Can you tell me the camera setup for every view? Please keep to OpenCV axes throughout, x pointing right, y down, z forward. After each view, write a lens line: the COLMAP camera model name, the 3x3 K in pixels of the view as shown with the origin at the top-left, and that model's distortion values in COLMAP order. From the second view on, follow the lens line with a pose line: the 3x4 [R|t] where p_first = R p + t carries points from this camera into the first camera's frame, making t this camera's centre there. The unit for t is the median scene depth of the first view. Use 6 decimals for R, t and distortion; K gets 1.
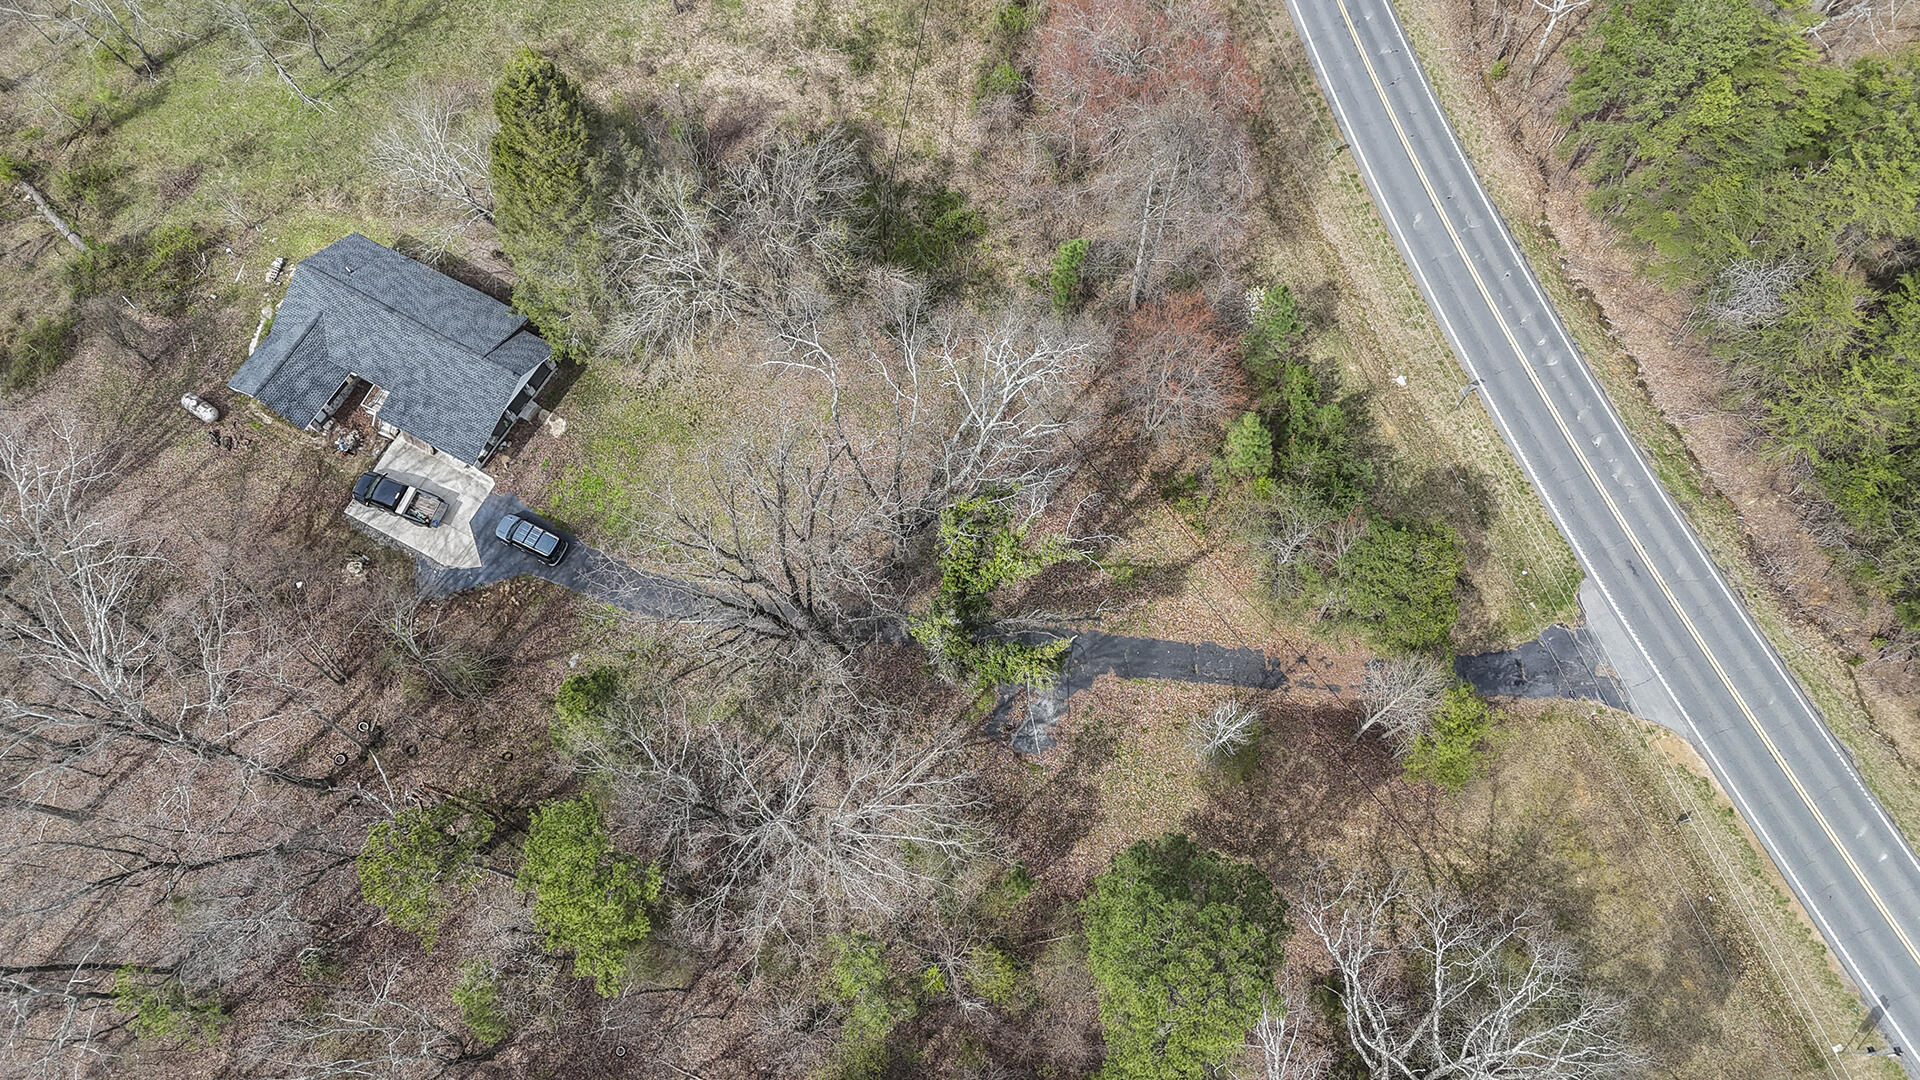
lens RADIAL K [[1401.3, 0, 956.2], [0, 1401.3, 540.0], [0, 0, 1]] dist [0.067021, -0.061883]
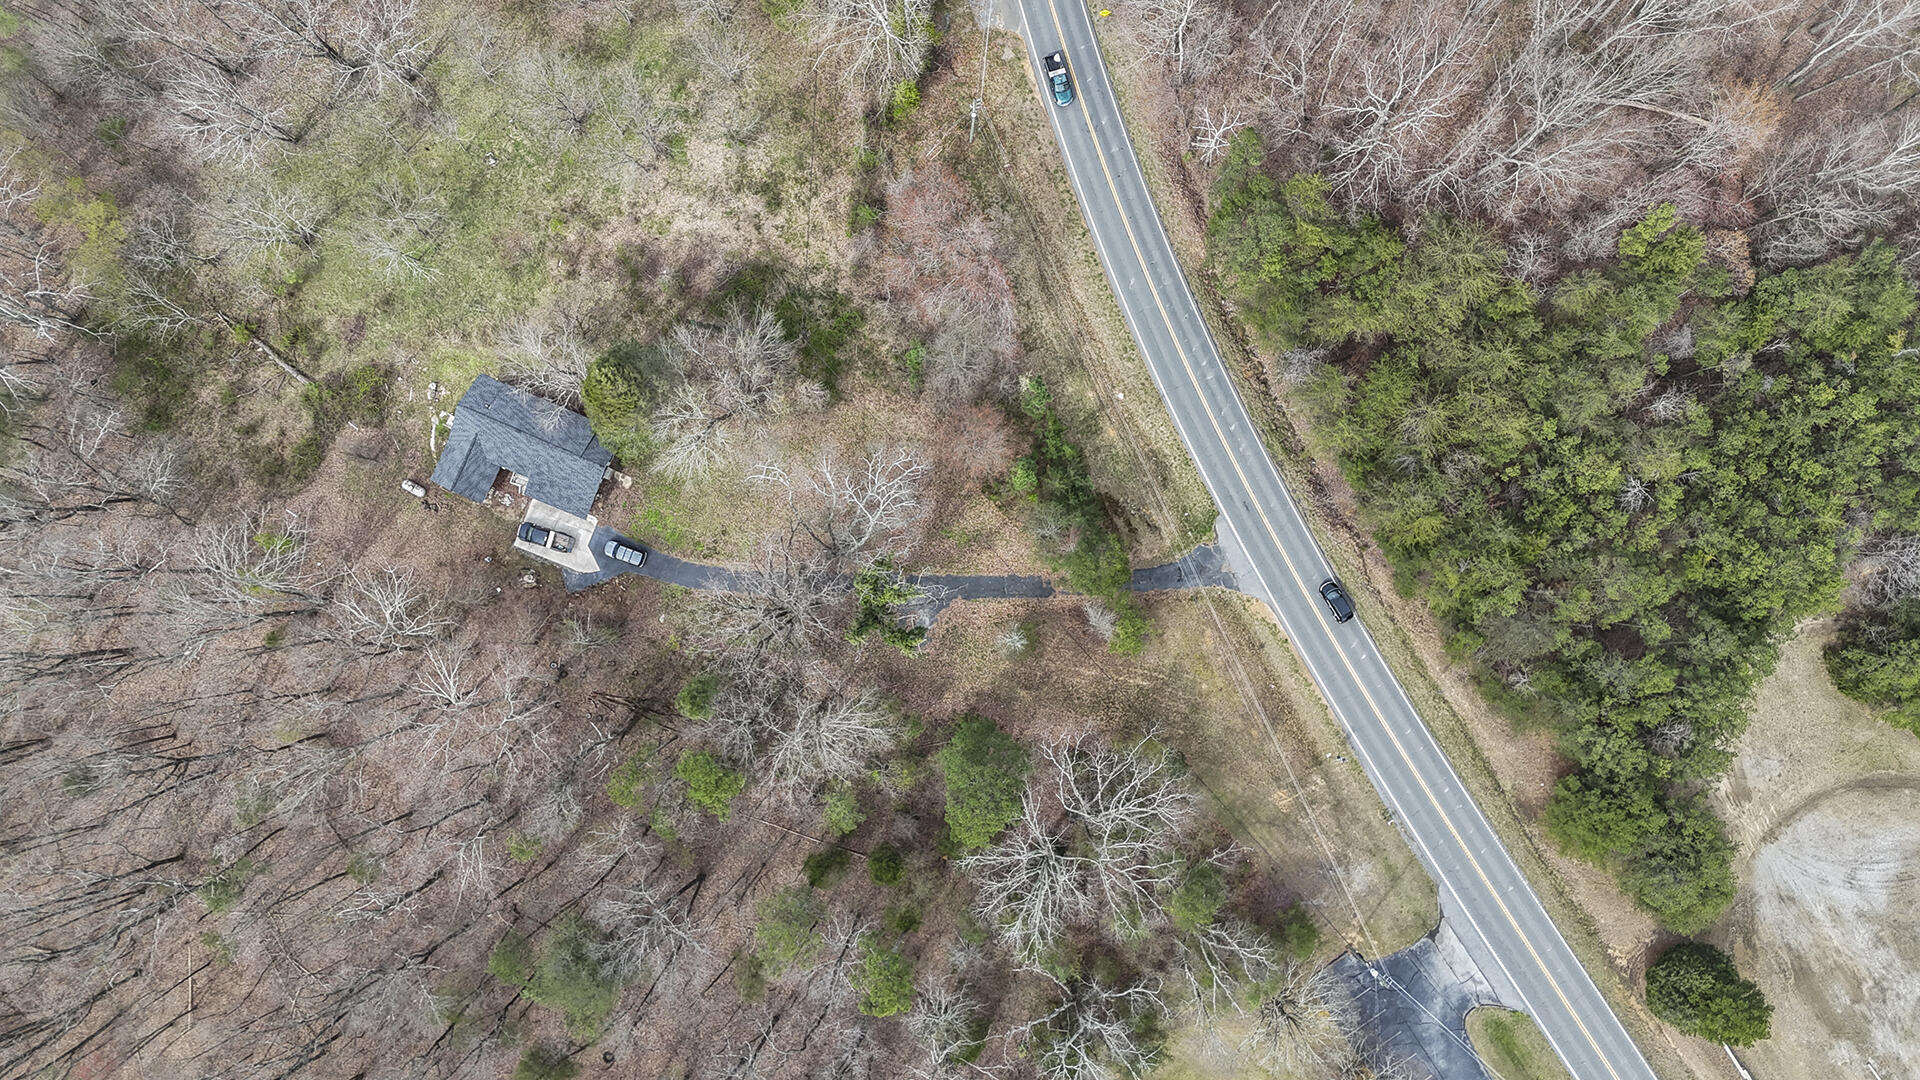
lens RADIAL K [[1401.3, 0, 957.4], [0, 1401.3, 532.2], [0, 0, 1]] dist [0.067021, -0.061883]
pose [[0.995241, -0.096940, 0.009874, 0.092430], [0.088603, 0.942481, 0.322304, -0.530960], [-0.040550, -0.319895, 0.946585, -0.641456]]
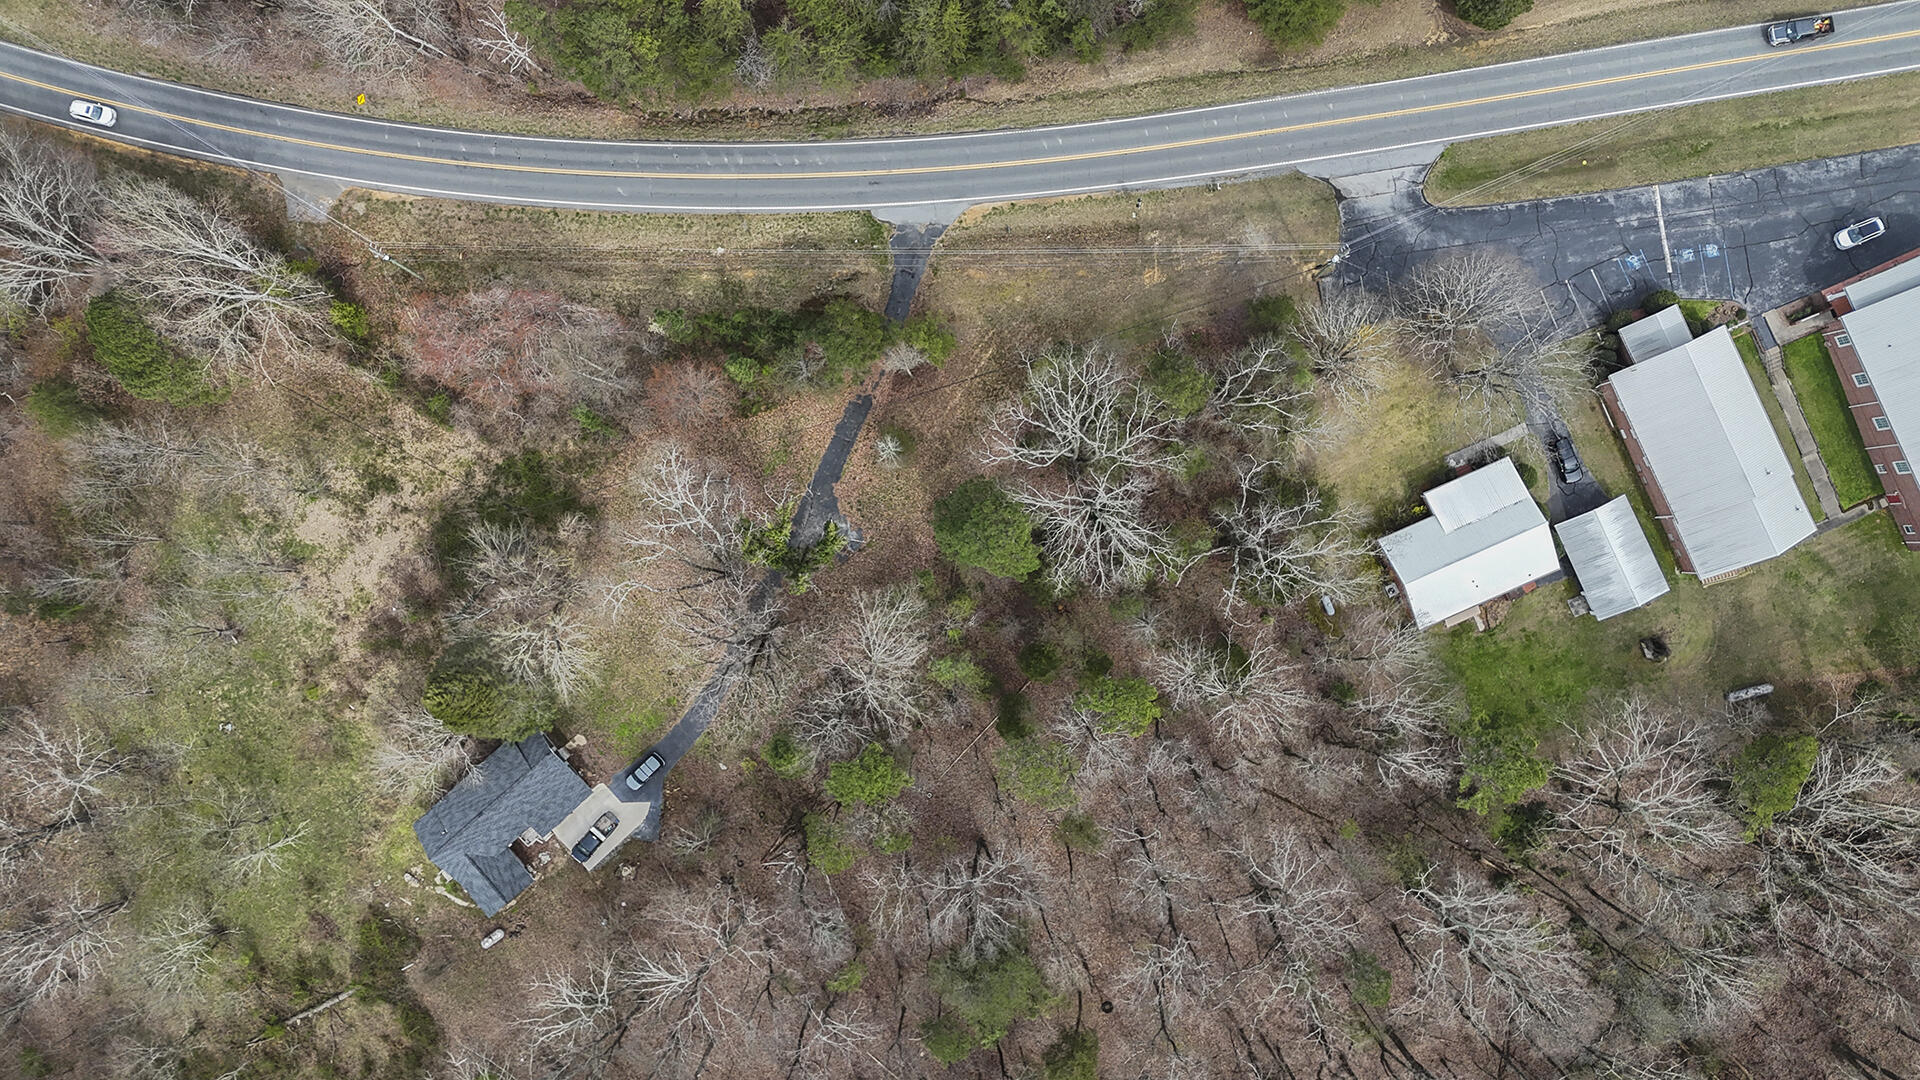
lens RADIAL K [[1401.3, 0, 963.7], [0, 1401.3, 539.3], [0, 0, 1]] dist [0.067021, -0.061883]
pose [[0.336628, -0.941379, 0.022074, 0.057988], [0.888926, 0.325430, 0.322343, -0.290011], [-0.310630, -0.088888, 0.946366, -0.701237]]
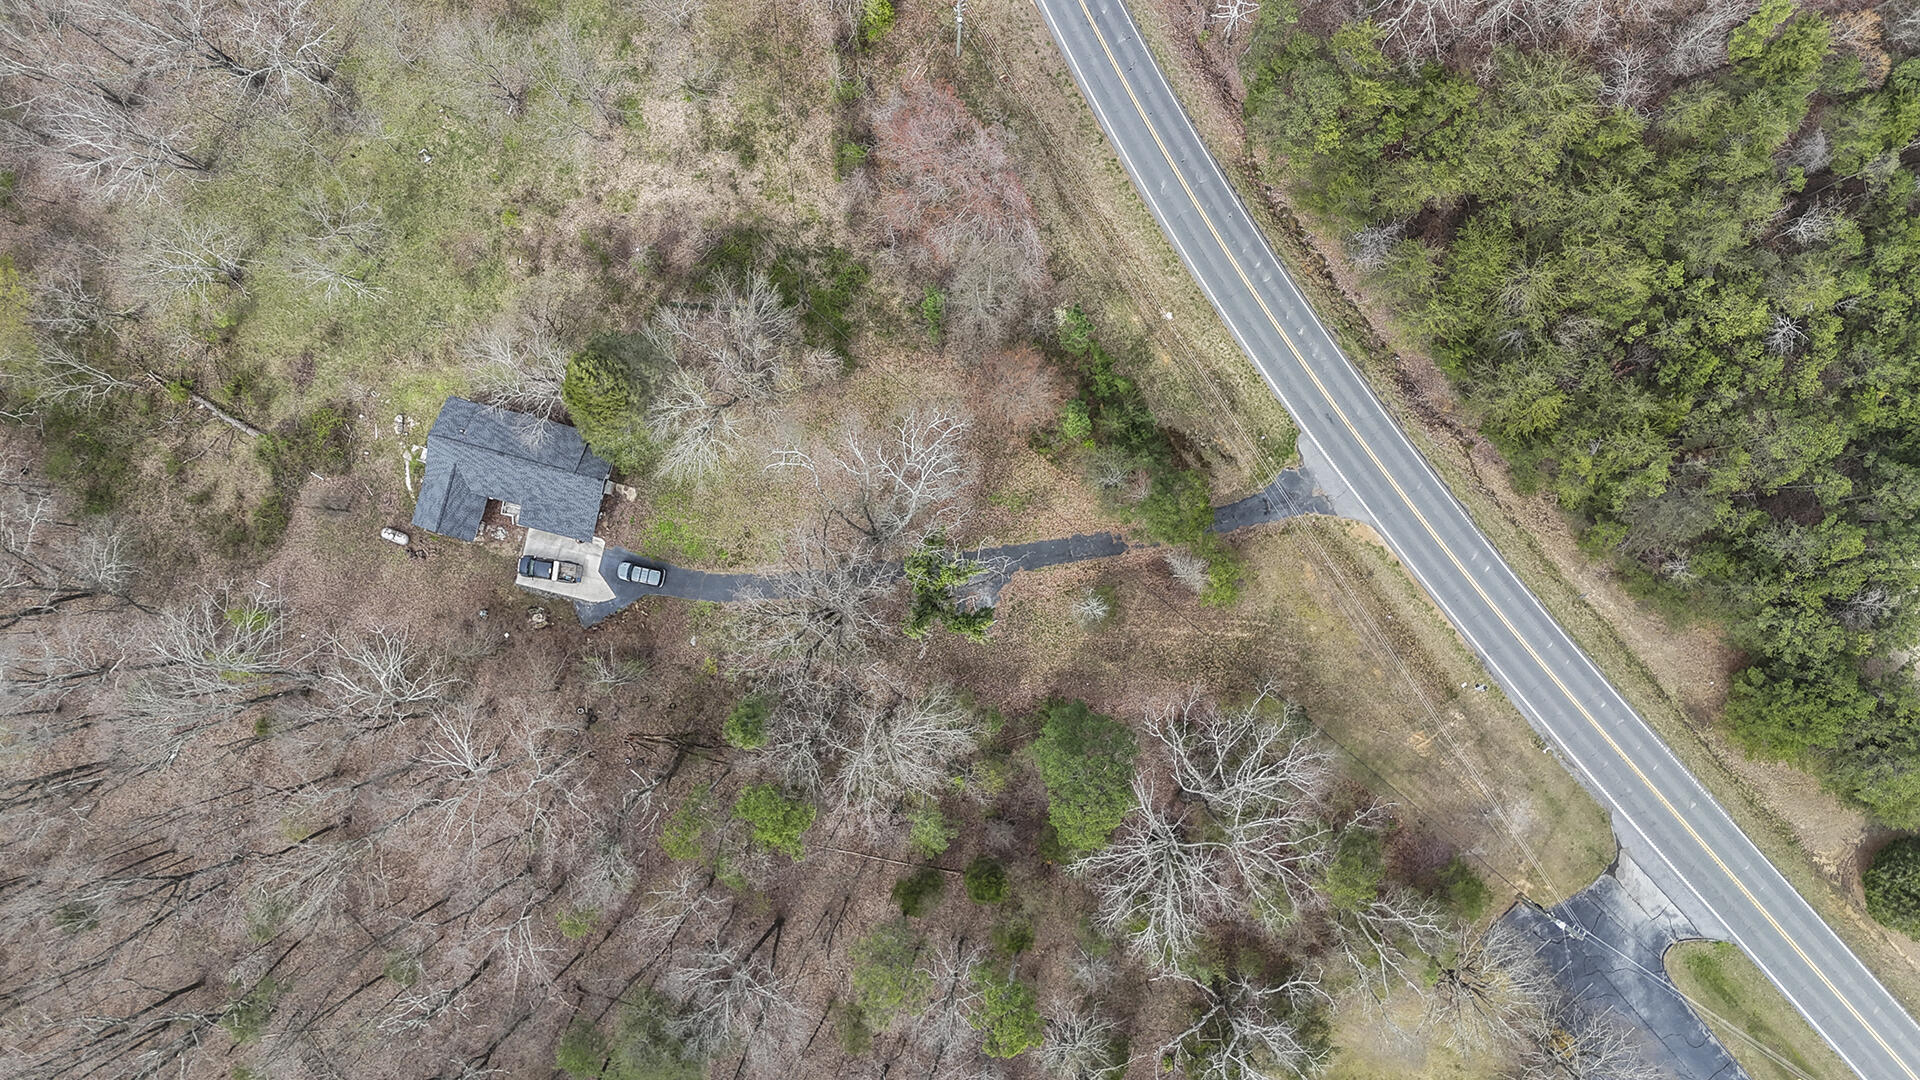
lens RADIAL K [[1401.3, 0, 956.8], [0, 1401.3, 534.9], [0, 0, 1]] dist [0.067021, -0.061883]
pose [[0.970483, -0.241156, -0.002656, 0.049607], [0.228301, 0.915091, 0.332397, -0.456693], [-0.077729, -0.323192, 0.943136, -0.457970]]
